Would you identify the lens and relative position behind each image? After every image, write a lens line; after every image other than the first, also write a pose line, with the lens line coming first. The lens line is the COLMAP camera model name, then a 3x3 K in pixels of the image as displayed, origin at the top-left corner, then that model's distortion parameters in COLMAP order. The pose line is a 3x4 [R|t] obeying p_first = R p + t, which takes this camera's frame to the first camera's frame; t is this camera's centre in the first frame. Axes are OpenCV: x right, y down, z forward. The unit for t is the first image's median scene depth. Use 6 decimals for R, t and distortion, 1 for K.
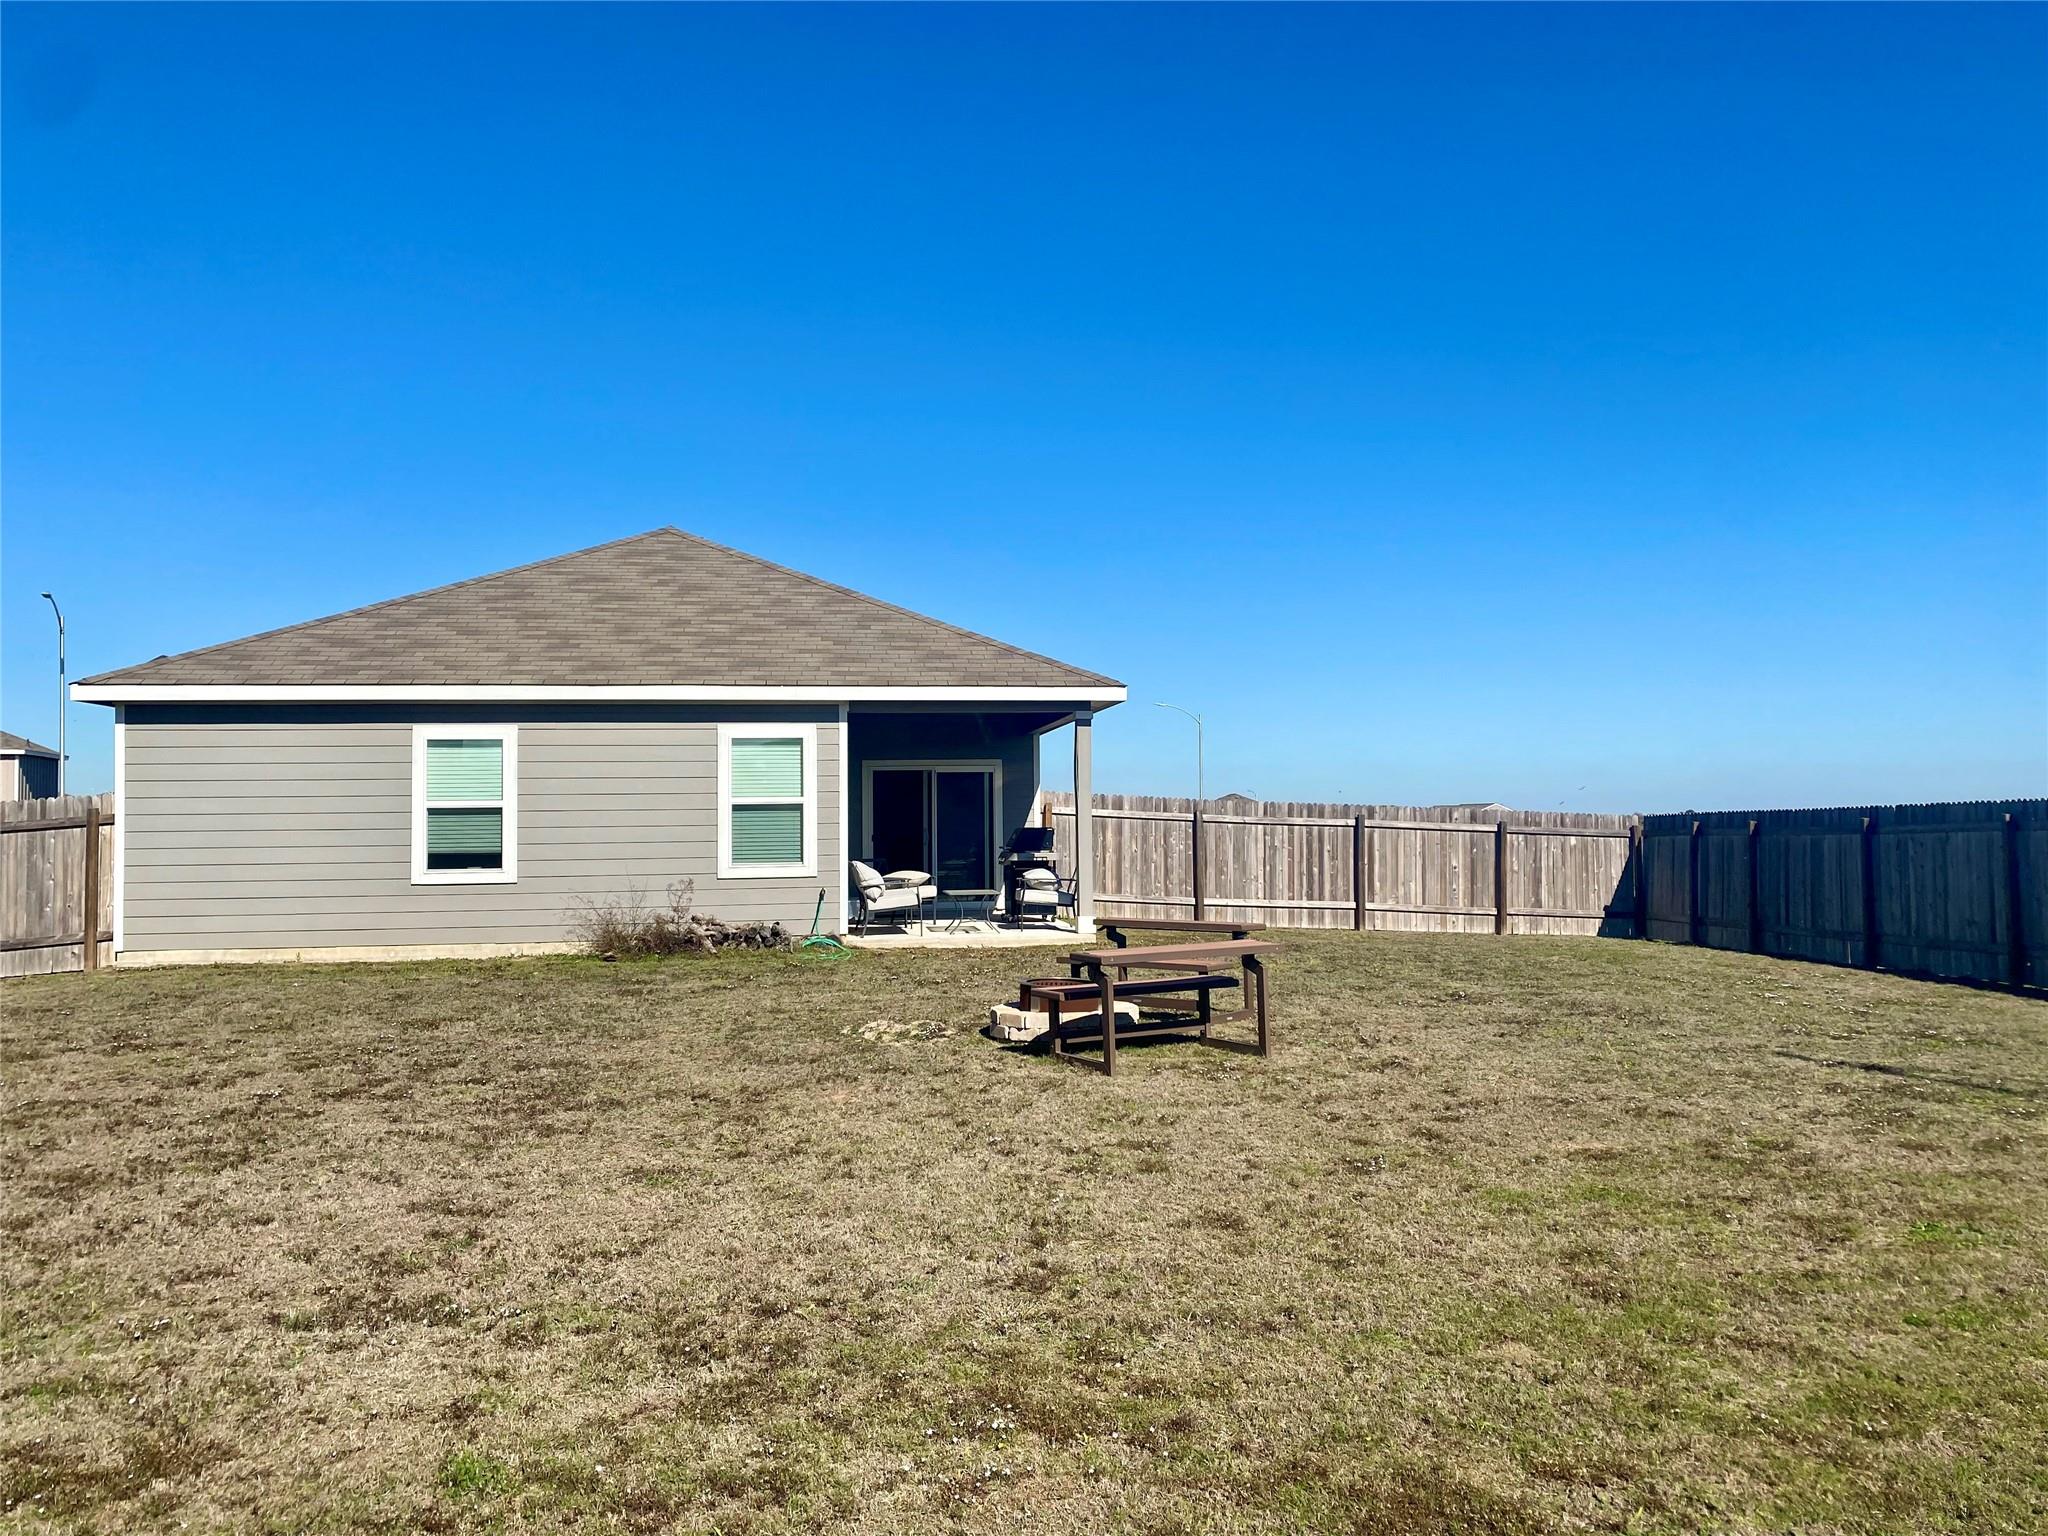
lens RADIAL K [[1556.5, 0, 1024.0], [0, 1556.5, 768.0], [0, 0, 1]] dist [0.045389, -0.008508]
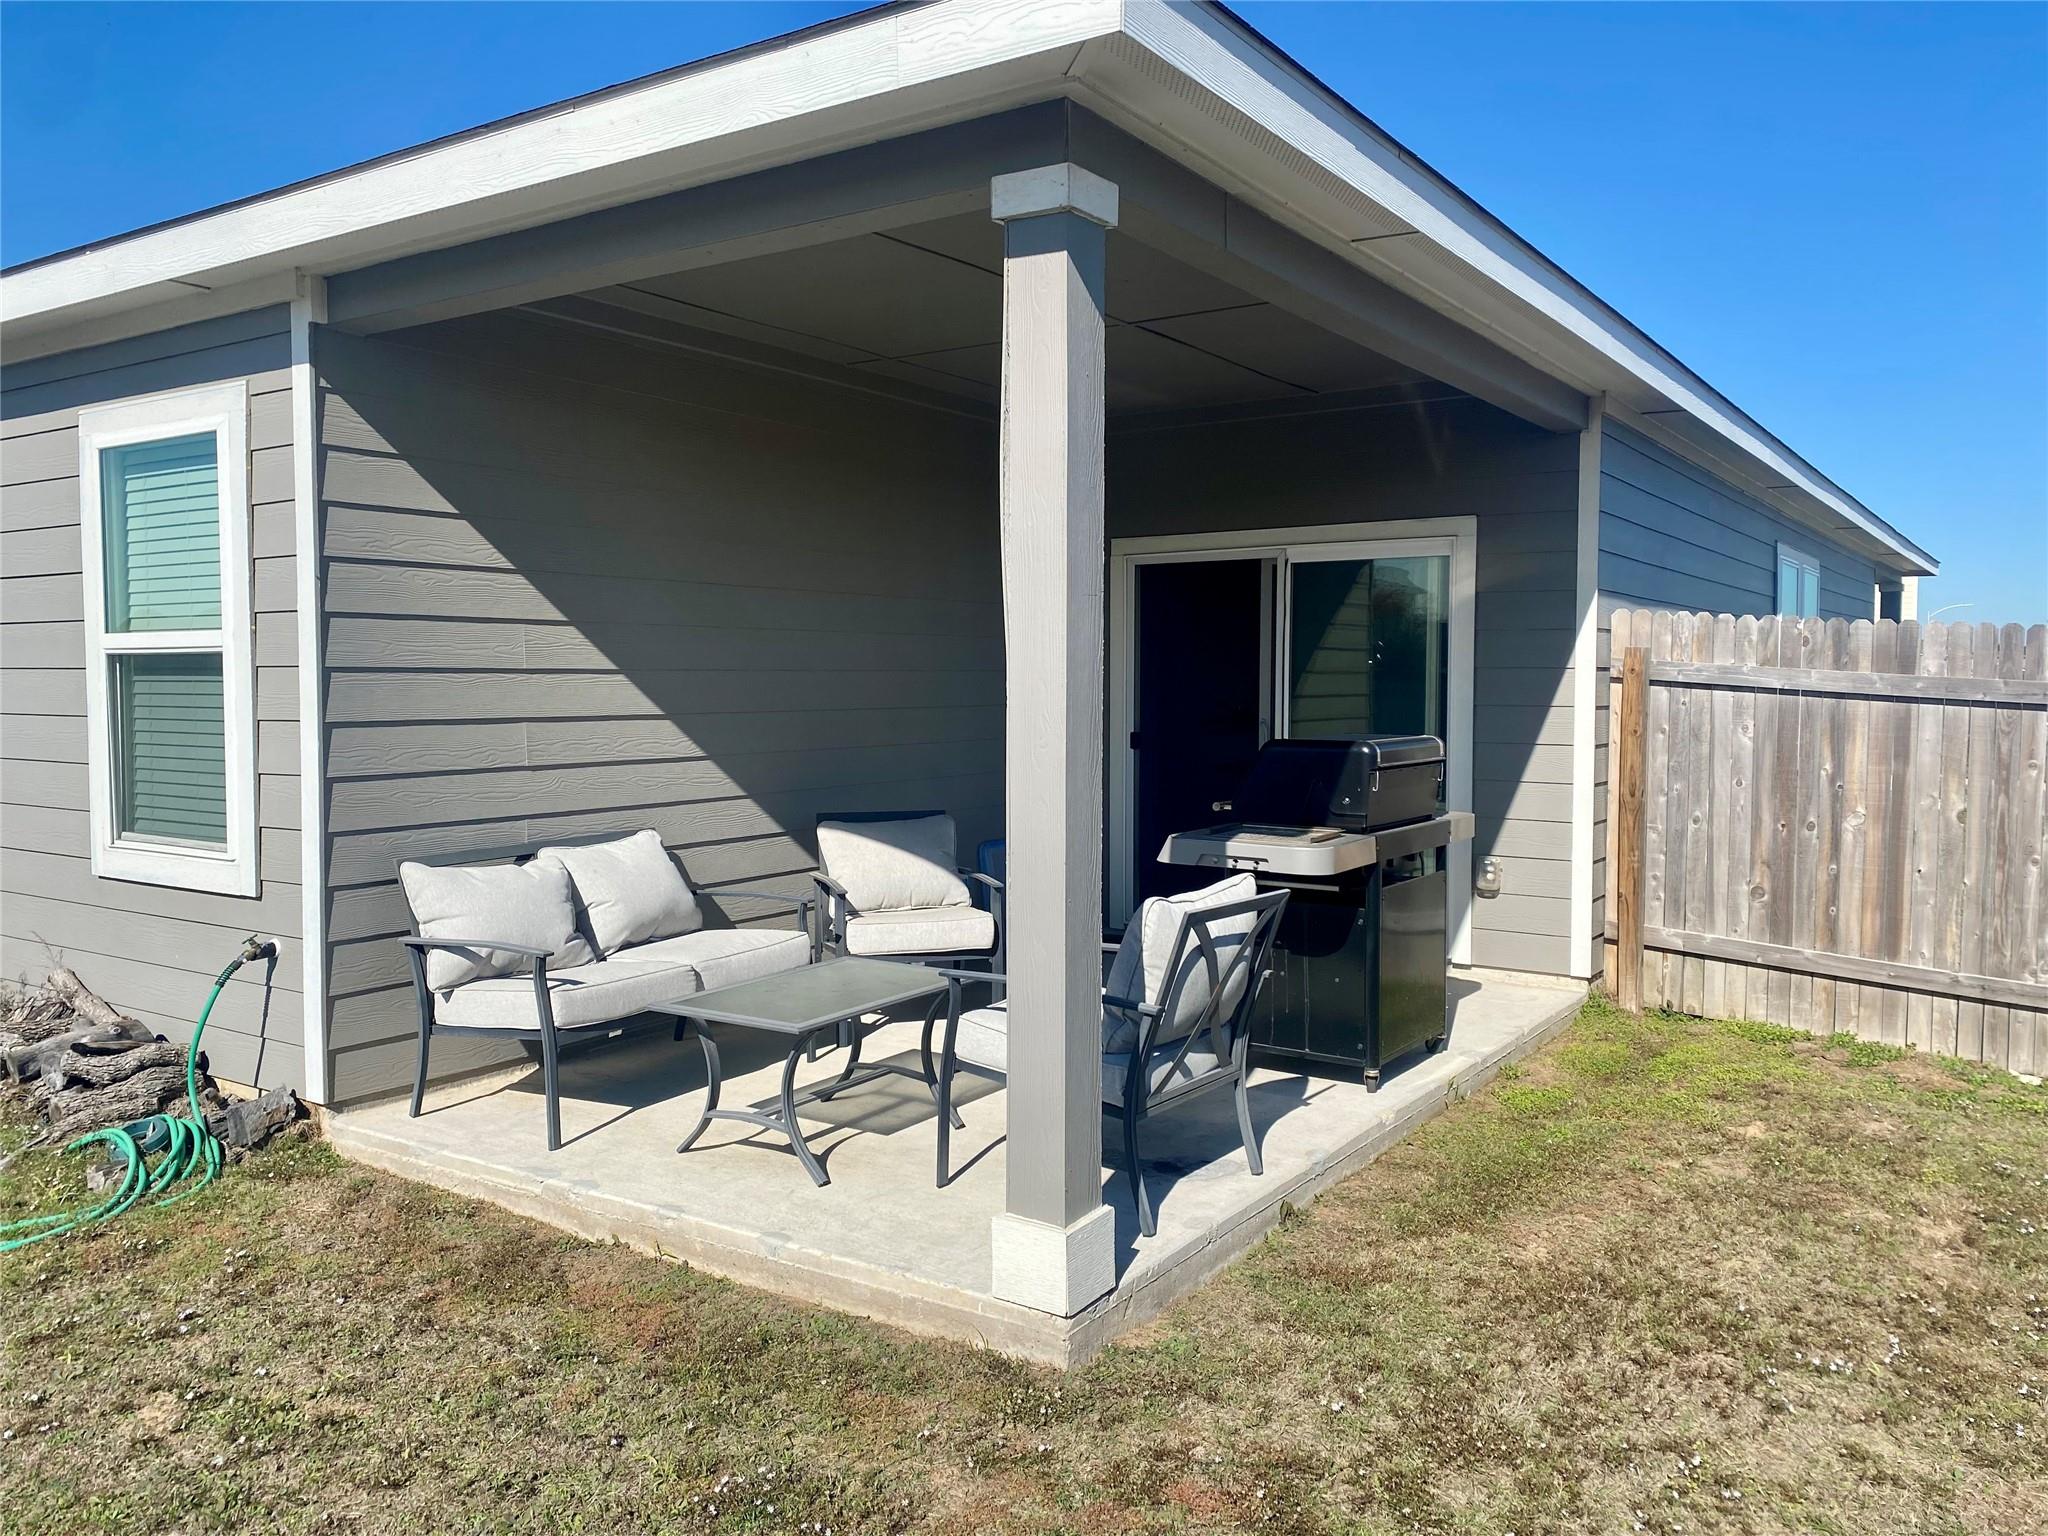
lens RADIAL K [[1581.6, 0, 1023.2], [0, 1581.6, 754.3], [0, 0, 1]] dist [-0.000047, 0.000032]
pose [[0.749615, 0.042842, -0.660486, 0.174876], [0.015731, 0.996468, 0.082490, 0.019495], [0.661687, -0.072226, 0.746293, 0.870914]]
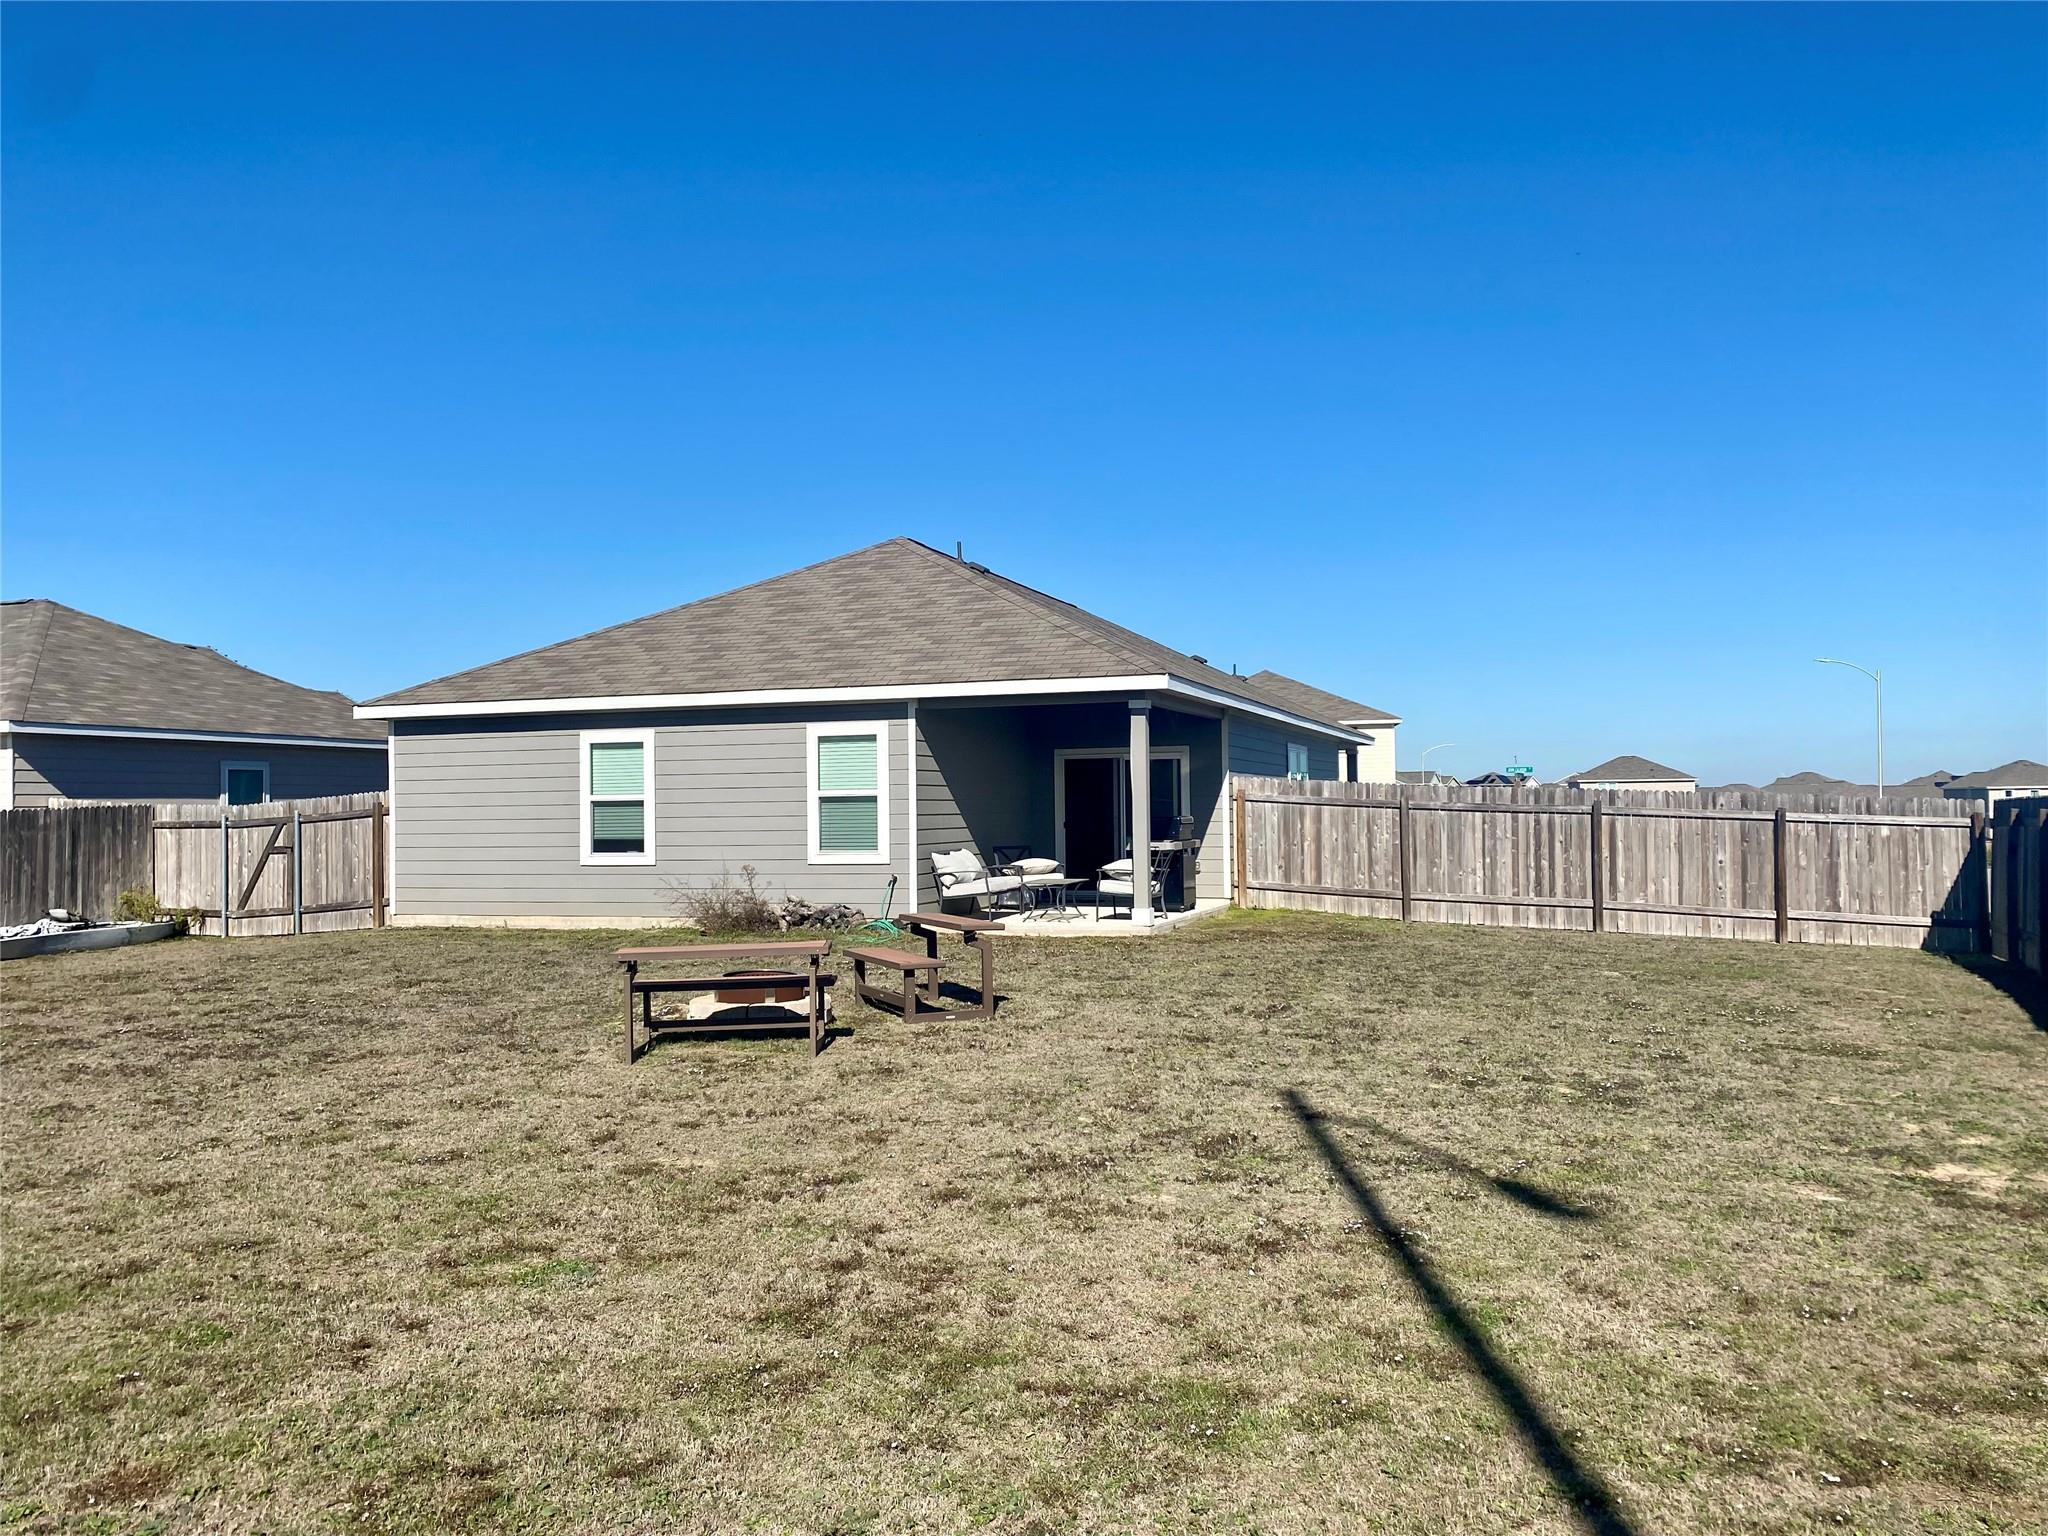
lens RADIAL K [[1556.5, 0, 1024.0], [0, 1556.5, 768.0], [0, 0, 1]] dist [0.045389, -0.008508]
pose [[0.893471, -0.013296, -0.448925, 0.427842], [0.019972, 0.999749, 0.010141, -0.004866], [0.448677, -0.018026, 0.893512, 0.088977]]
